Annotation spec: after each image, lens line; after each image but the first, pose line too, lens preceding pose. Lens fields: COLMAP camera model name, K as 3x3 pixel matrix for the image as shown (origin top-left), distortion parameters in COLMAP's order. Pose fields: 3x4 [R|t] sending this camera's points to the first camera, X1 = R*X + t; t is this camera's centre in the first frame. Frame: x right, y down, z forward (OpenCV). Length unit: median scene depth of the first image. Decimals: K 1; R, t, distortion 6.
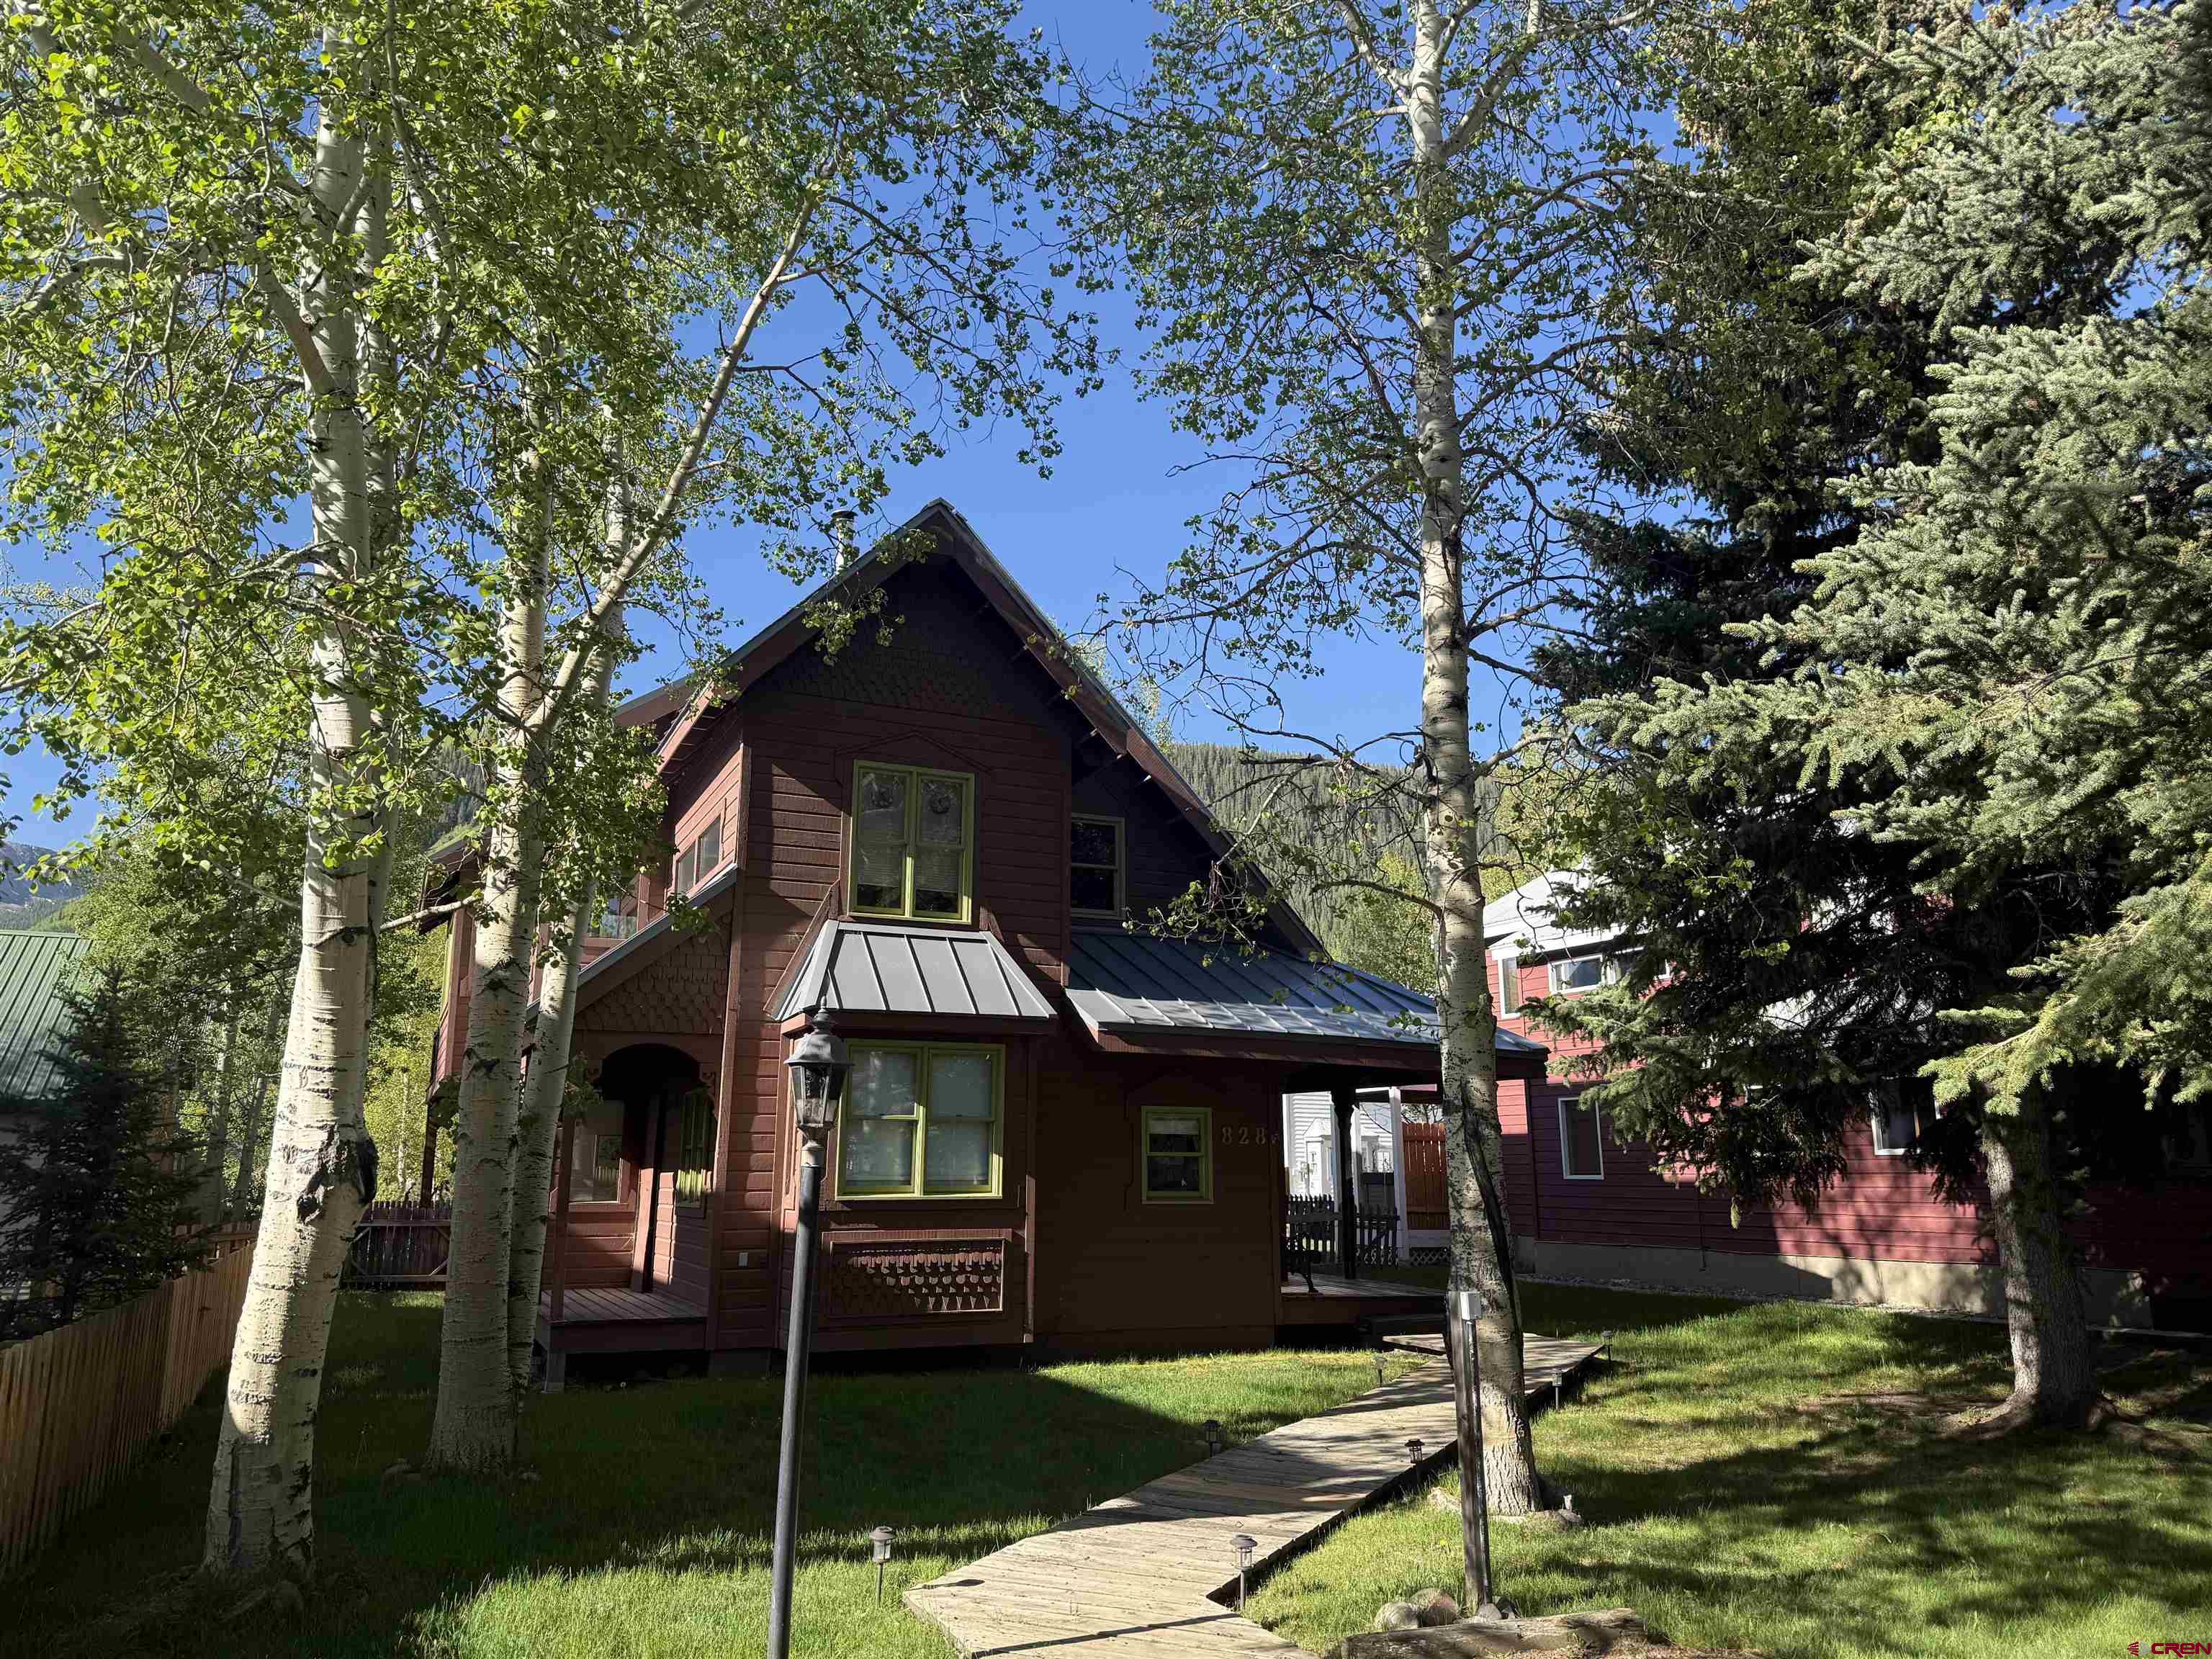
lens RADIAL K [[1562.7, 0, 1098.2], [0, 1562.7, 849.2], [0, 0, 1]] dist [0.227034, -0.154157]
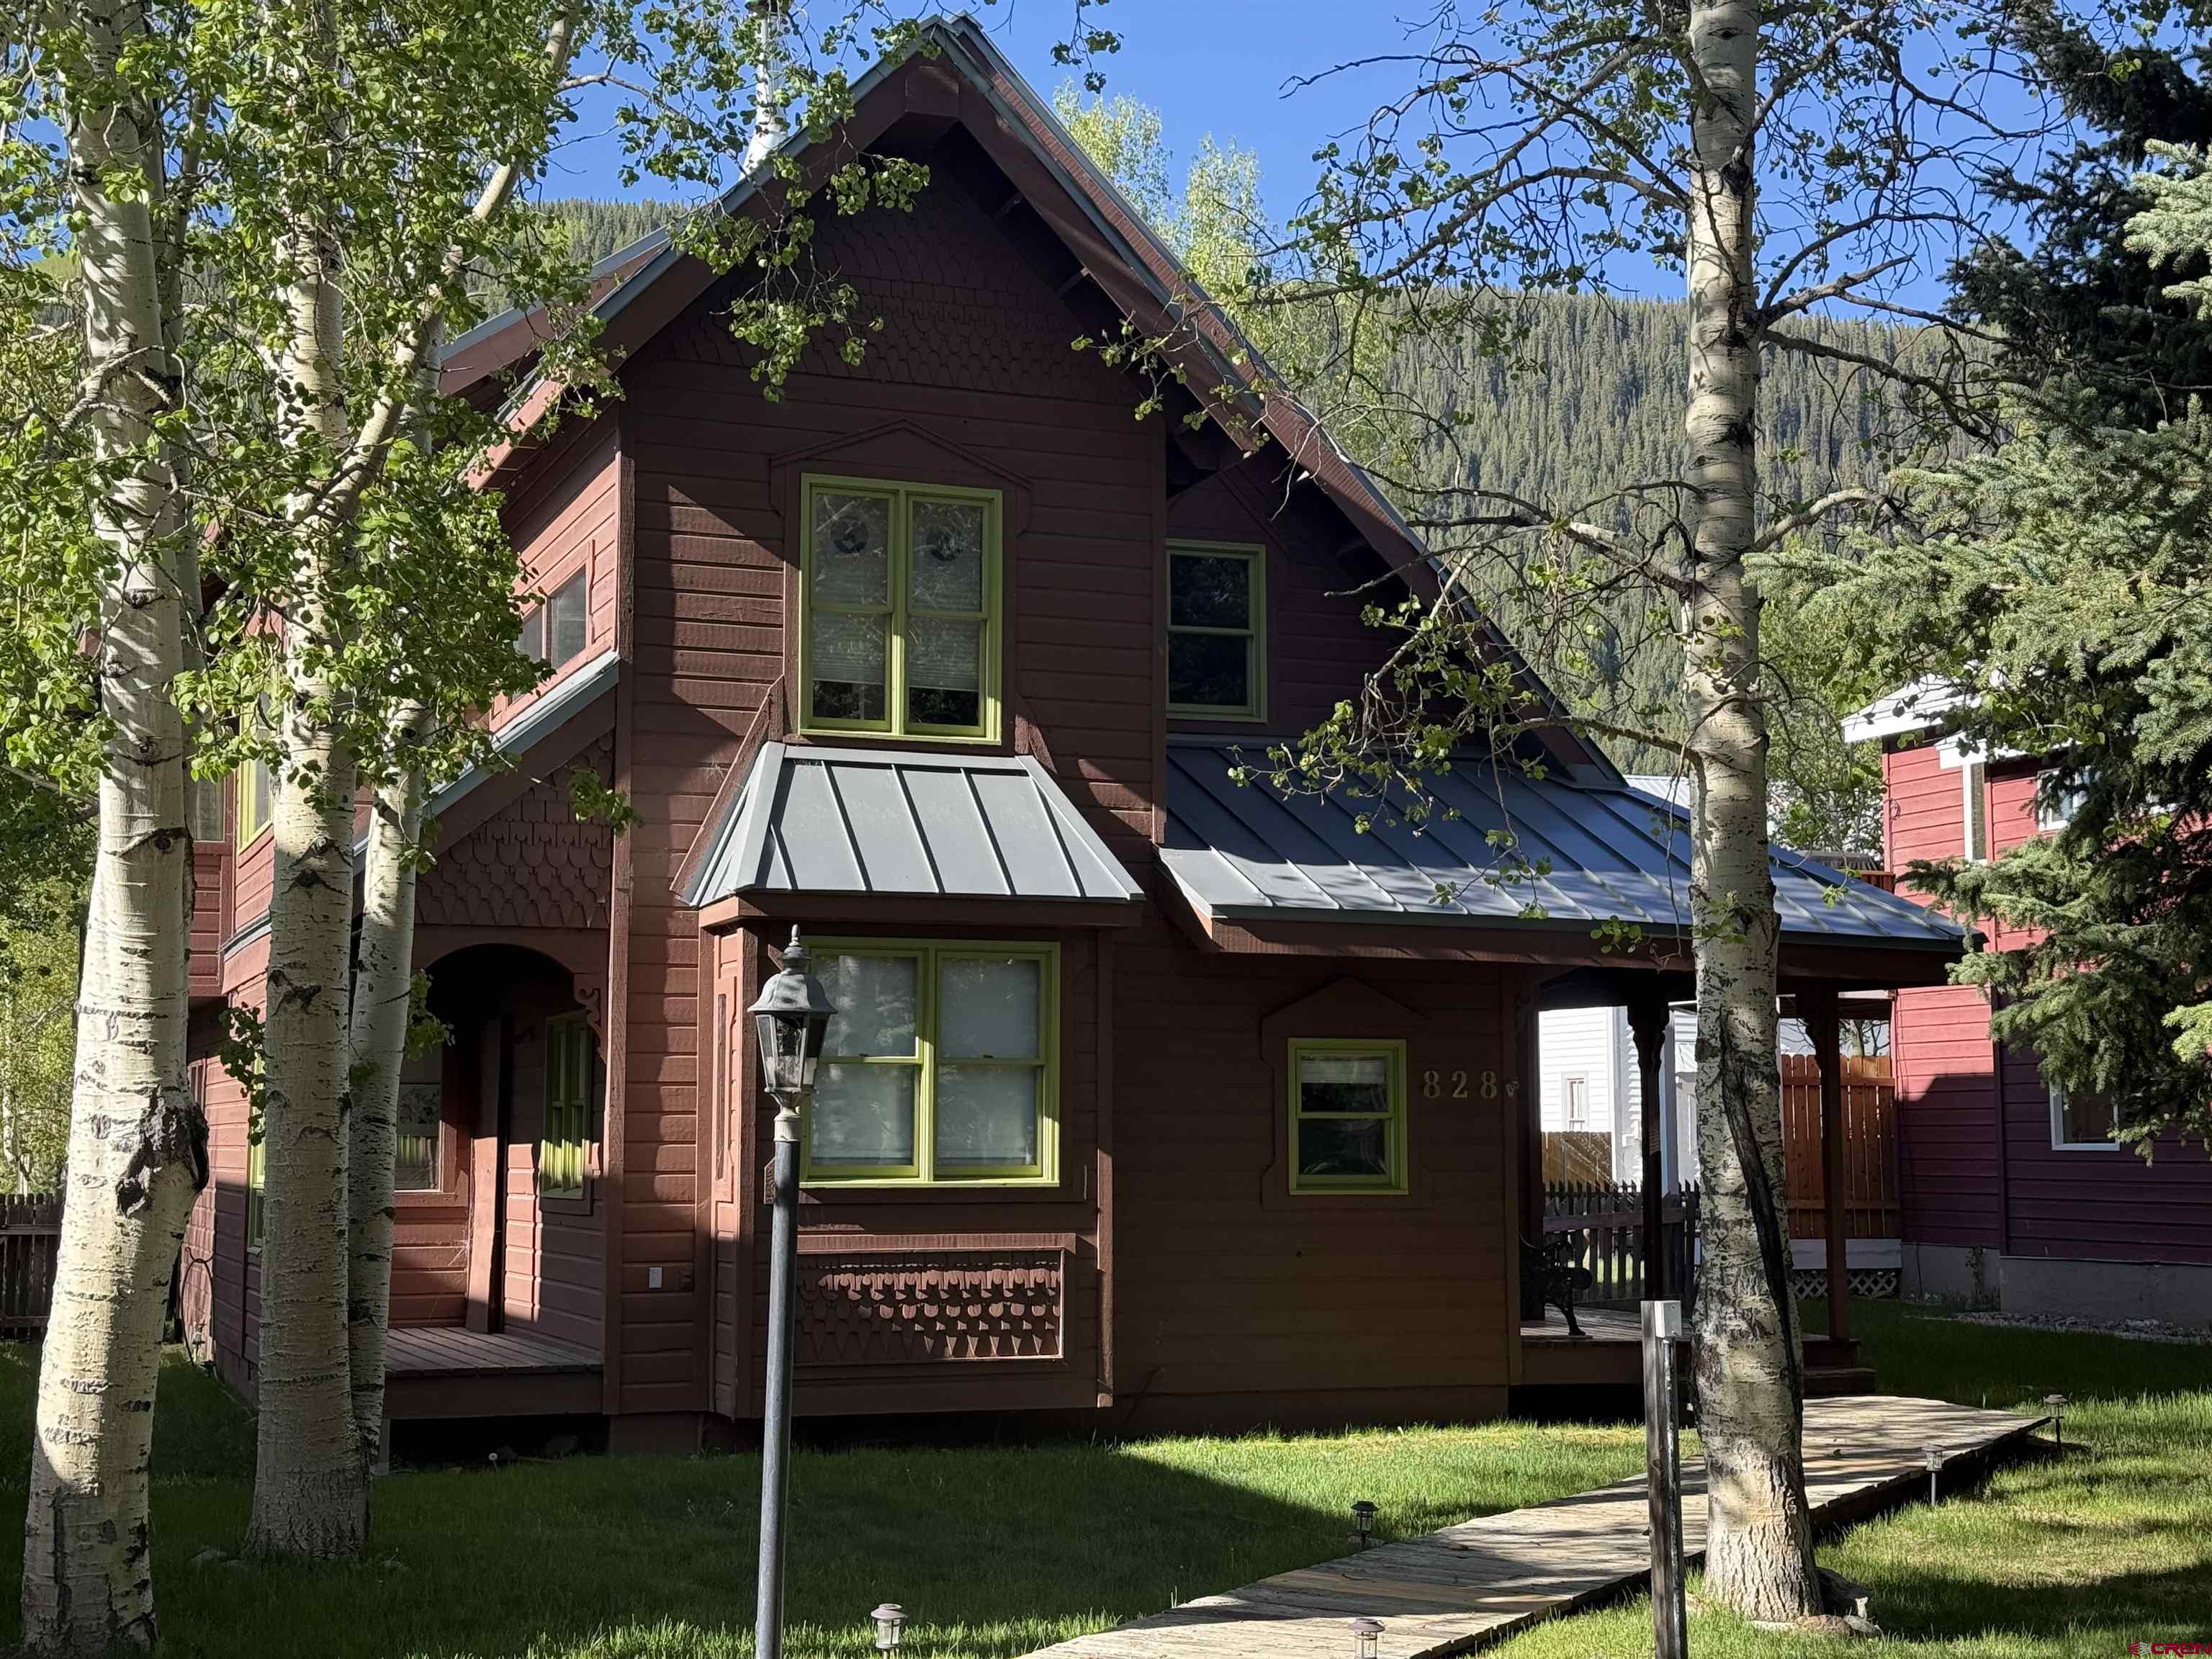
lens RADIAL K [[3042.1, 0, 1106.0], [0, 3042.1, 829.5], [0, 0, 1]] dist [0.239792, 0.853827]
pose [[0.998600, -0.010053, -0.051927, 0.022464], [0.015239, 0.994823, 0.100469, -0.041580], [0.050649, -0.101120, 0.993584, -0.189534]]
